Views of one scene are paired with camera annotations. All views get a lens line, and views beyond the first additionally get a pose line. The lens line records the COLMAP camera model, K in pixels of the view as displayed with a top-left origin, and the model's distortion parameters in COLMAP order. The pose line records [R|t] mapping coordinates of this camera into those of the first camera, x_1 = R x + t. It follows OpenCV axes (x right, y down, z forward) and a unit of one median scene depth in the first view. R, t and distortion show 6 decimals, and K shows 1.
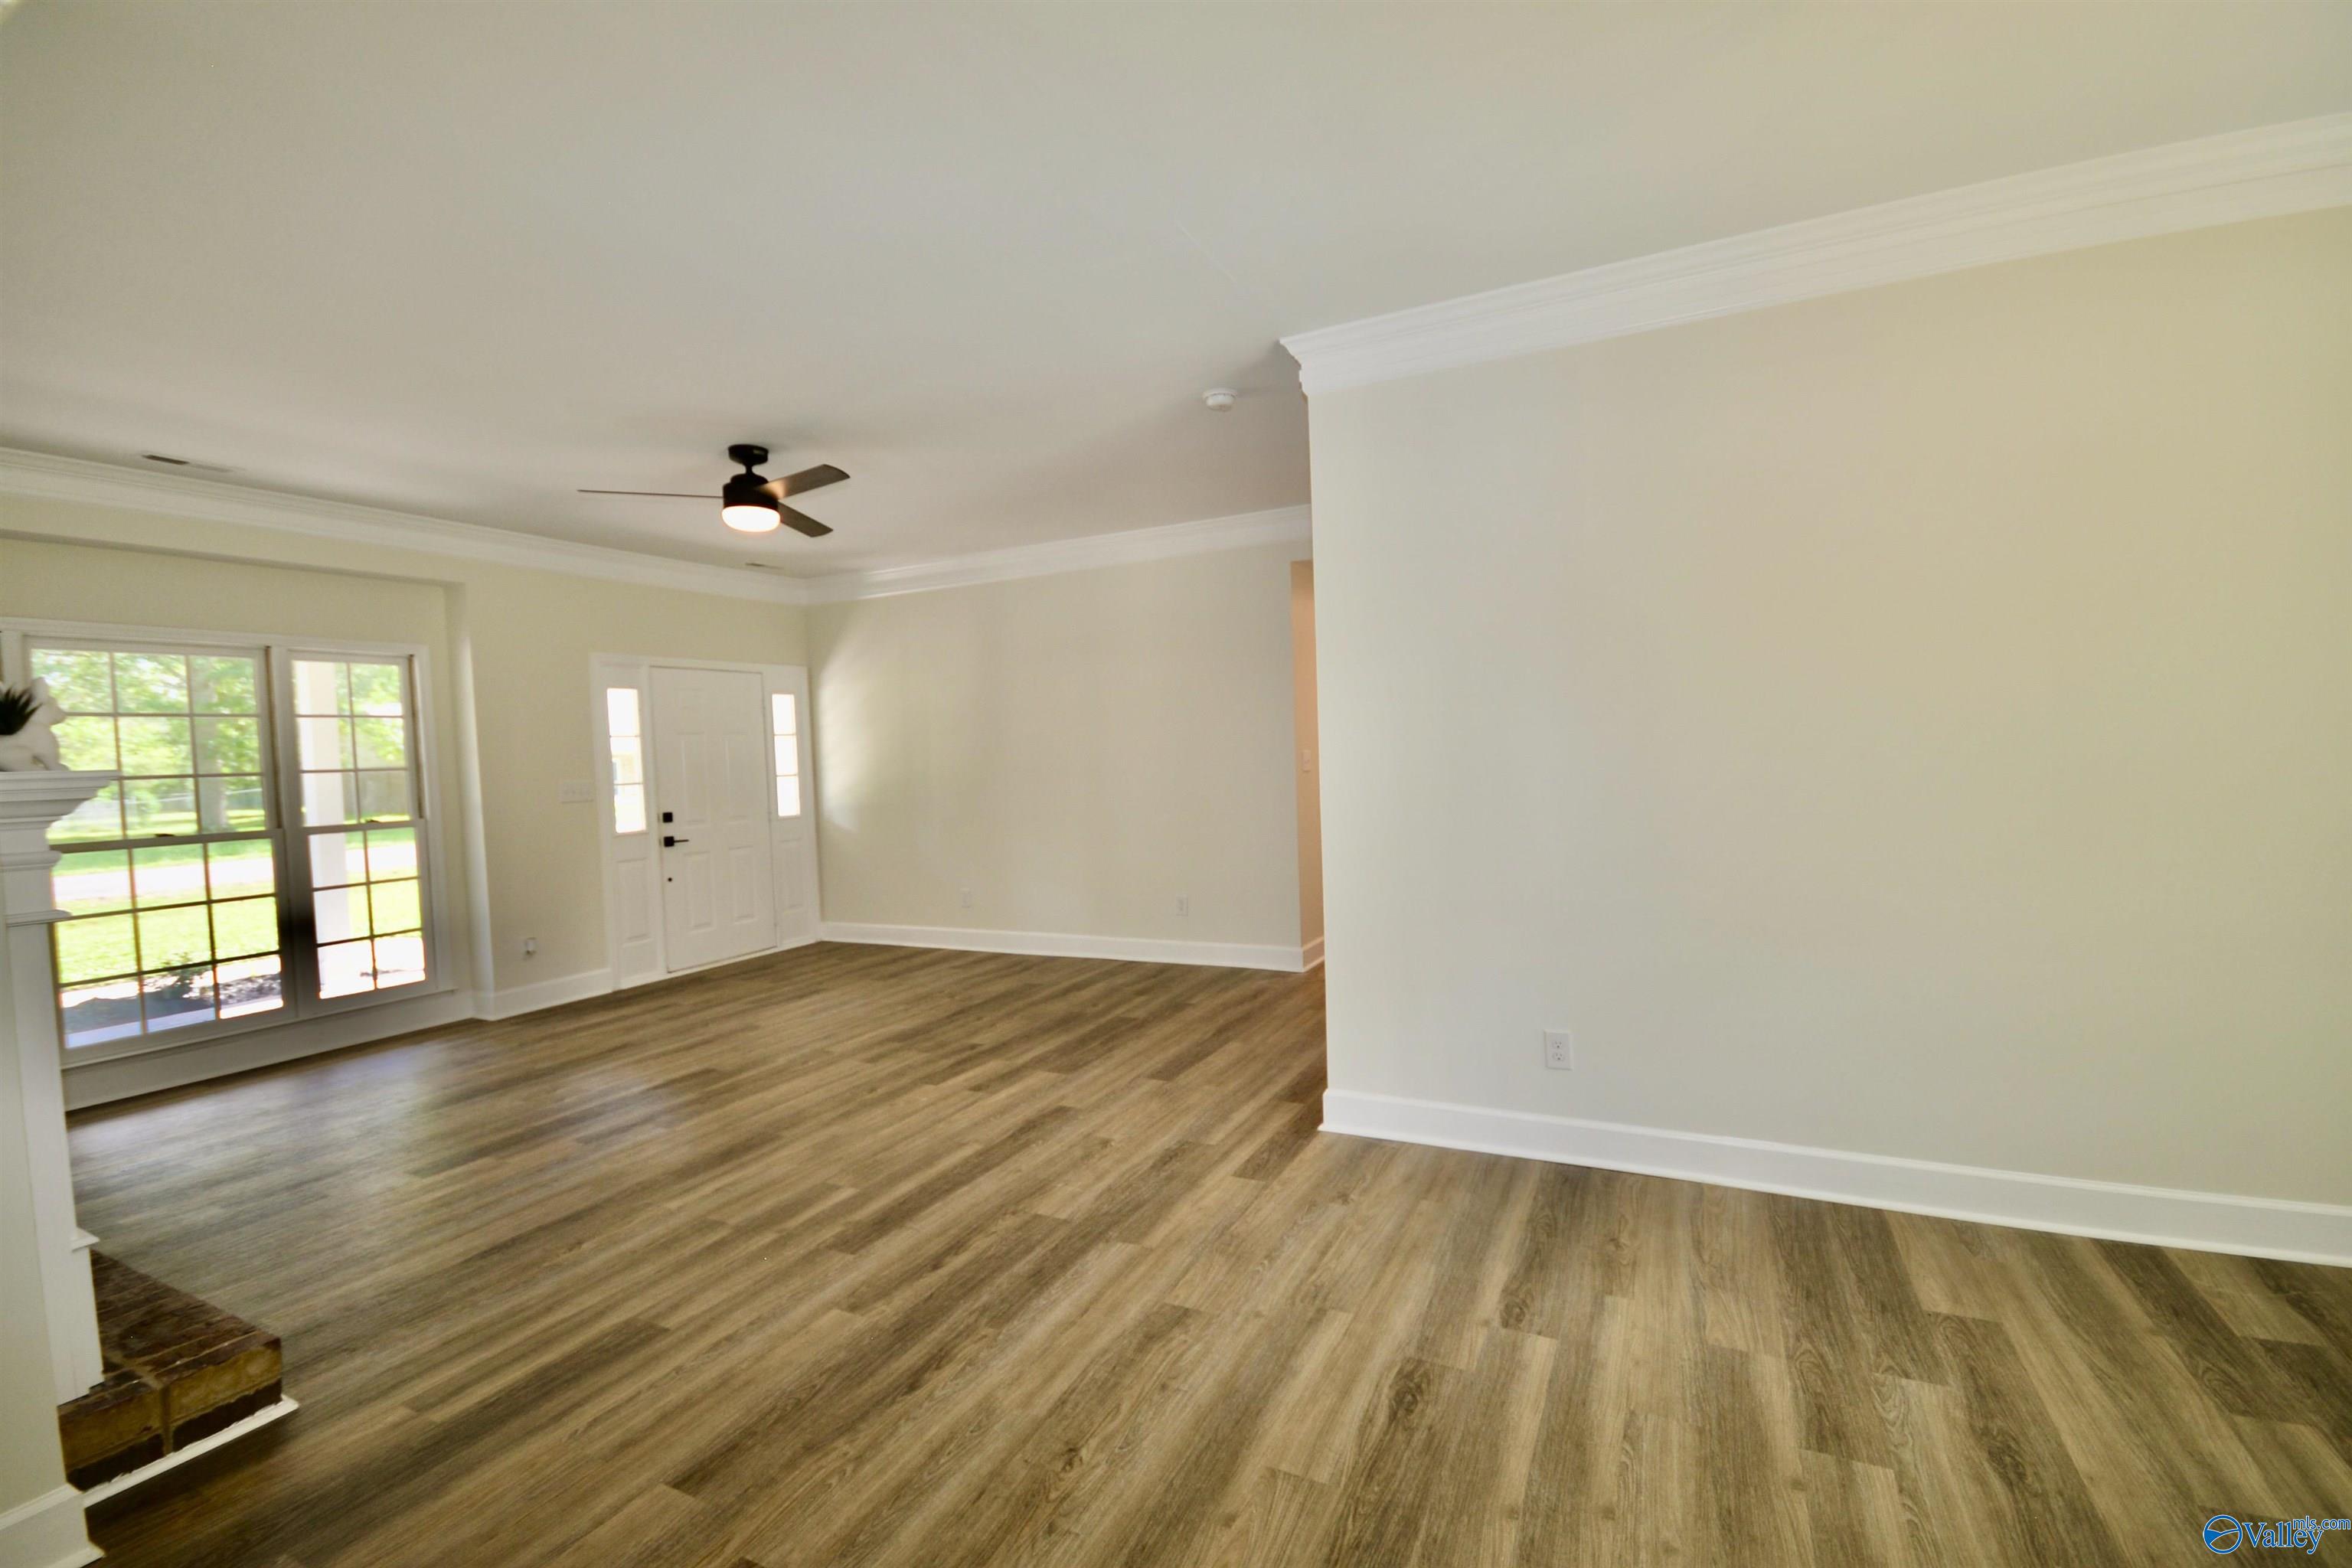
lens RADIAL K [[1024.9, 0, 1173.7], [0, 1024.9, 791.5], [0, 0, 1]] dist [0.020868, -0.018568]
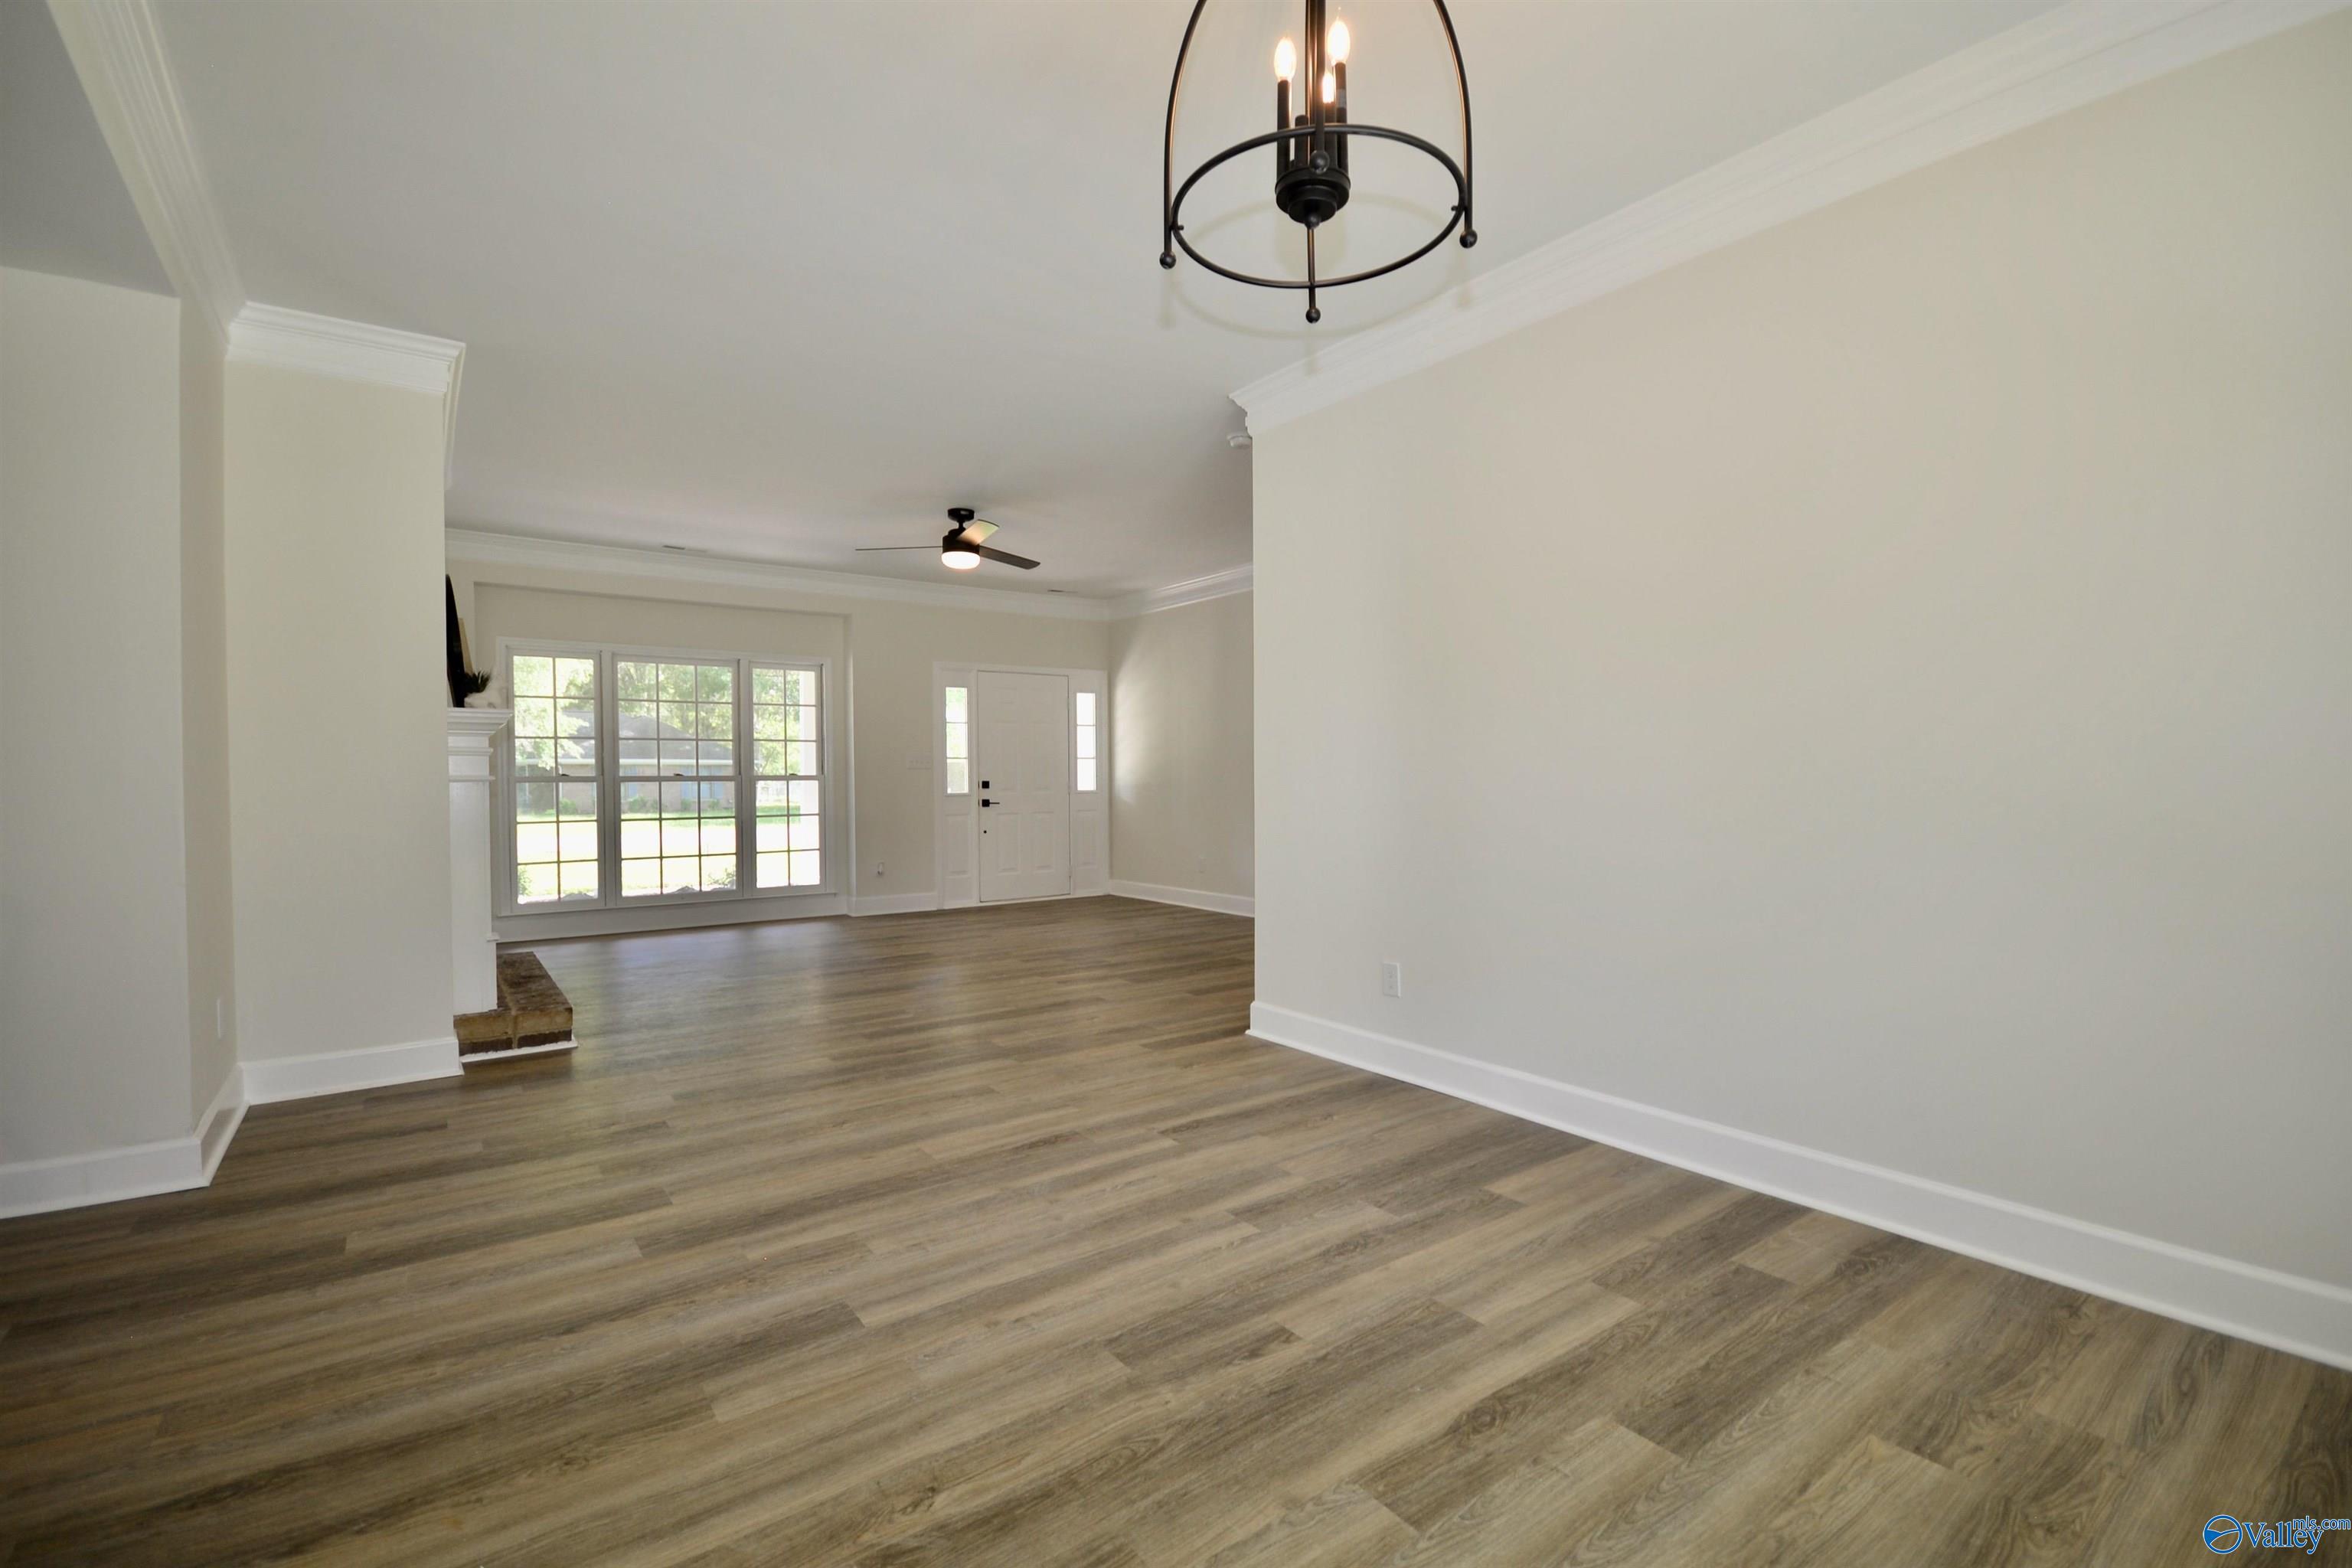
lens RADIAL K [[1038.3, 0, 1176.0], [0, 1038.3, 784.0], [0, 0, 1]] dist [-0.000683, -0.000173]
pose [[0.888682, 0.035041, -0.457184, 0.806490], [-0.044735, 0.998945, -0.010393, 0.065135], [0.456337, 0.029688, 0.889312, -0.182169]]
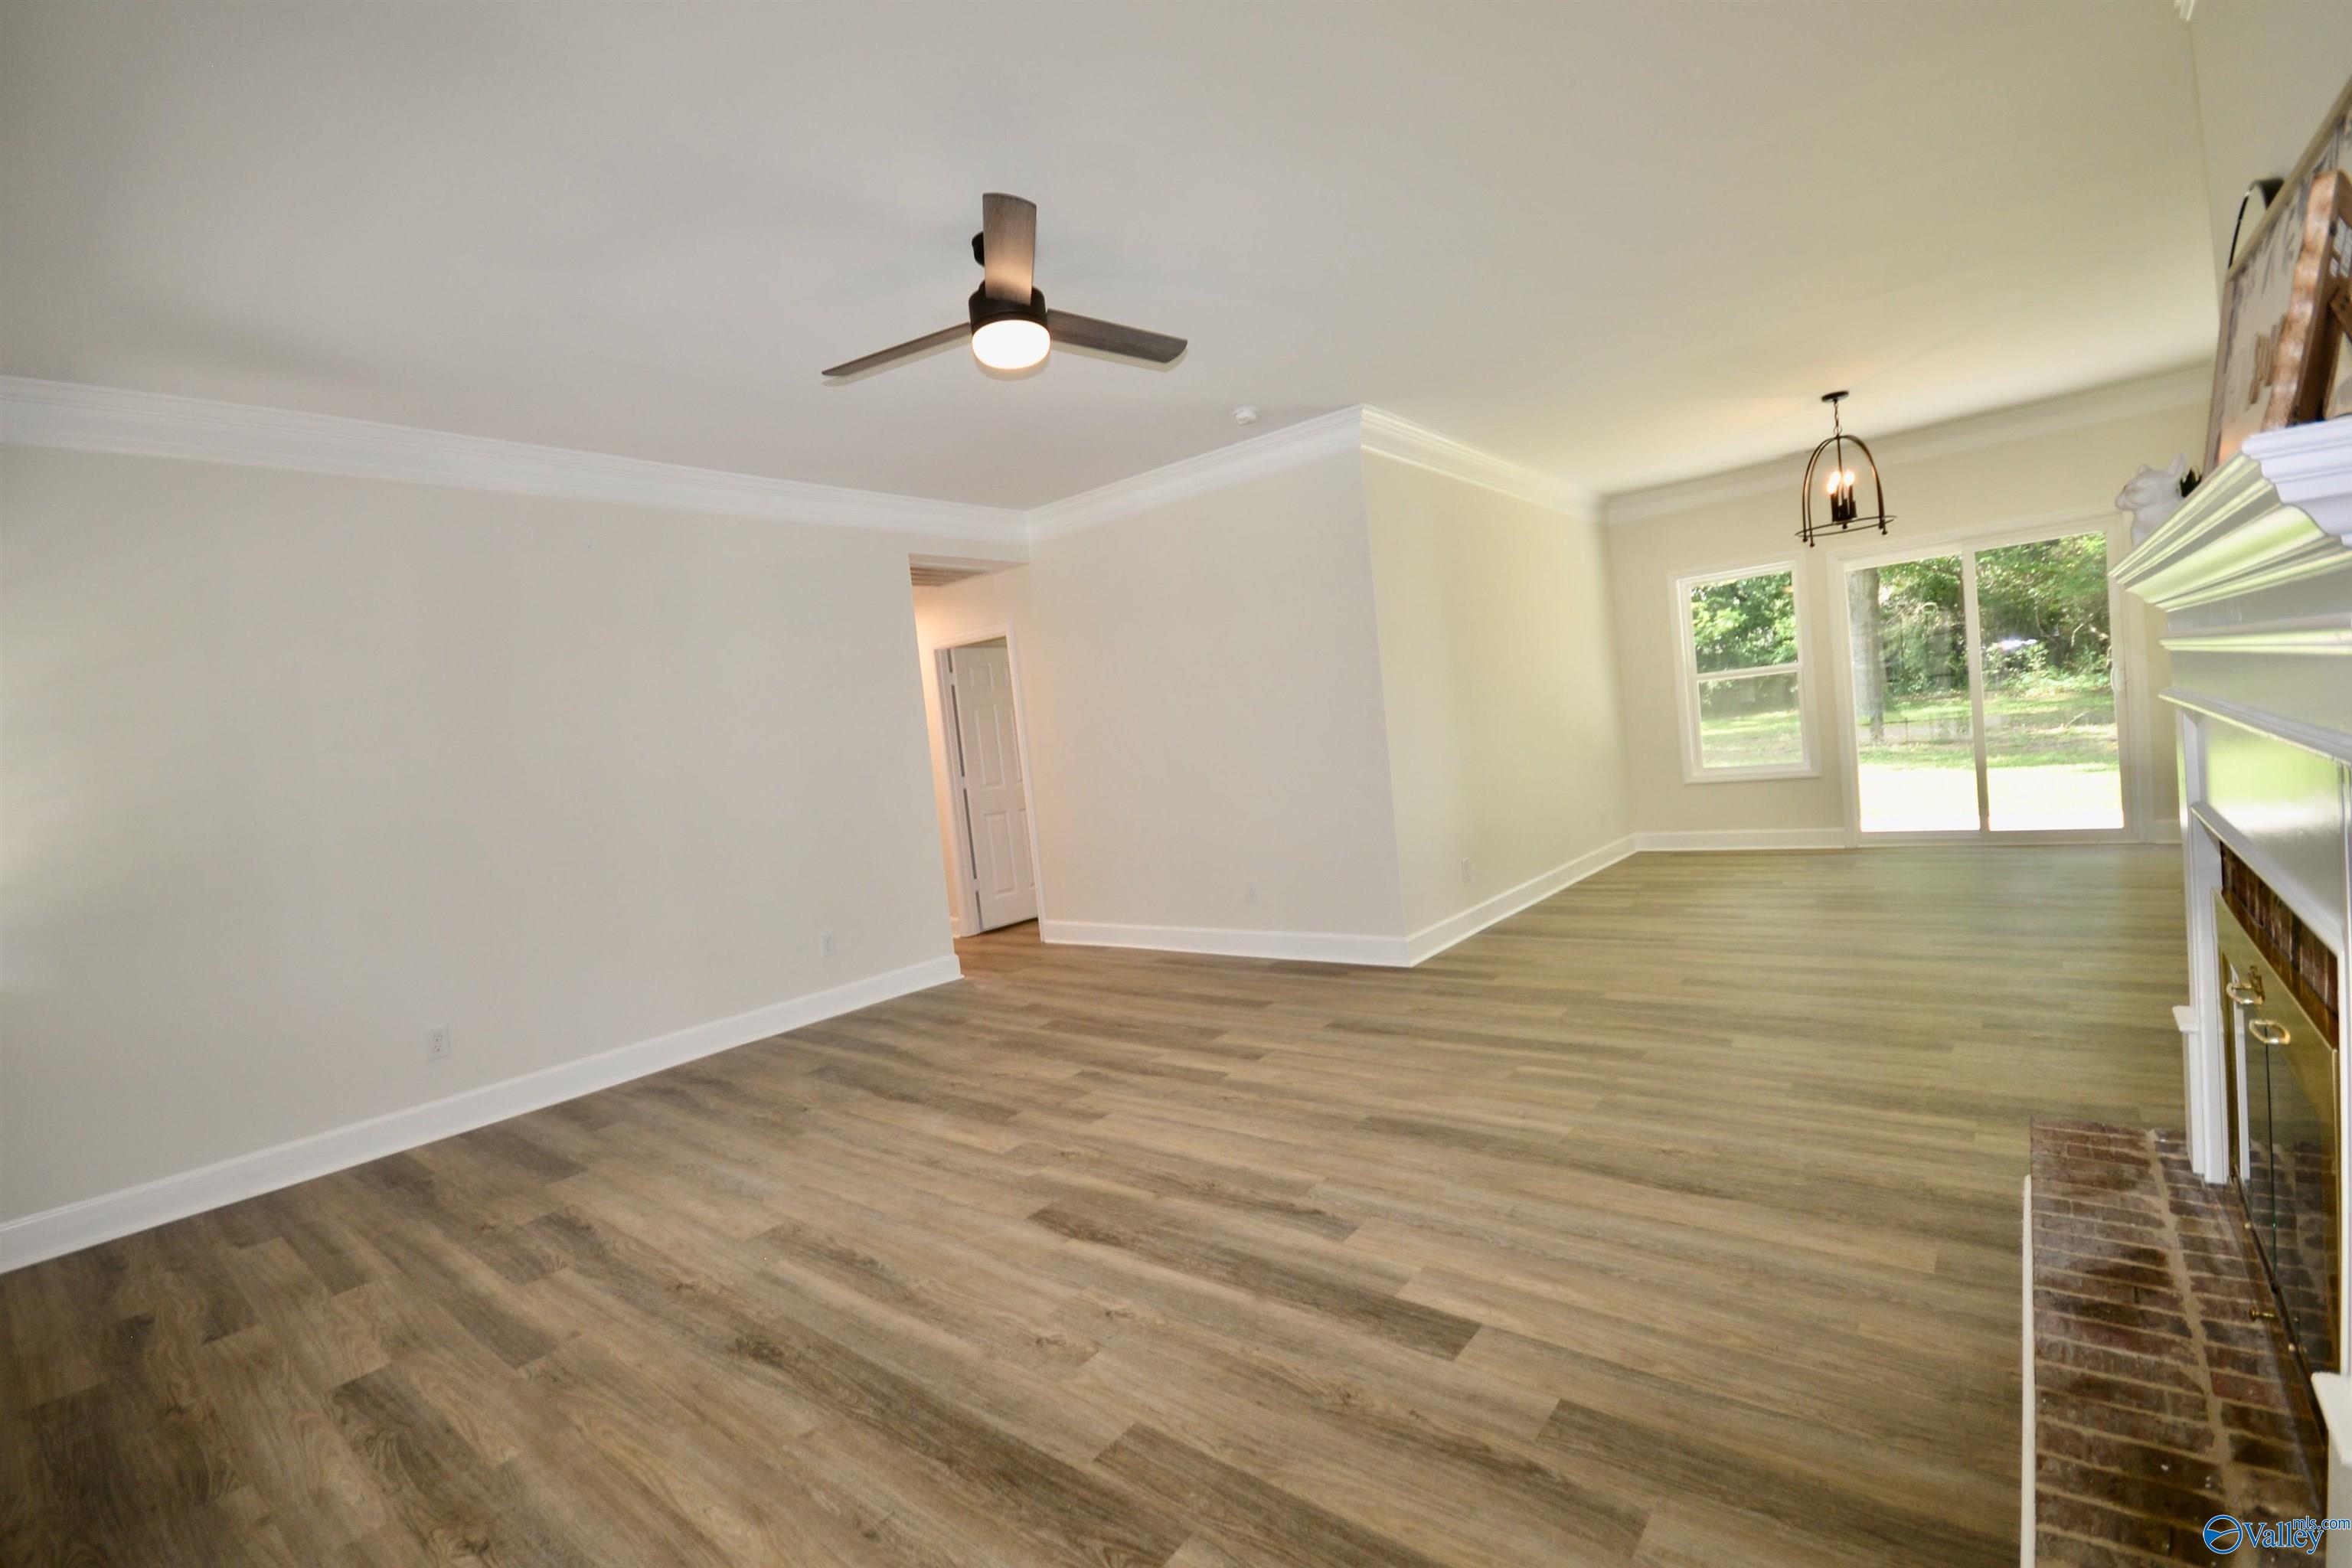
lens RADIAL K [[1024.9, 0, 1173.7], [0, 1024.9, 791.5], [0, 0, 1]] dist [0.020868, -0.018568]
pose [[0.221035, -0.031875, 0.974745, -1.673953], [0.132435, 0.991189, 0.002382, 0.059486], [-0.966232, 0.128564, 0.223309, 1.257198]]
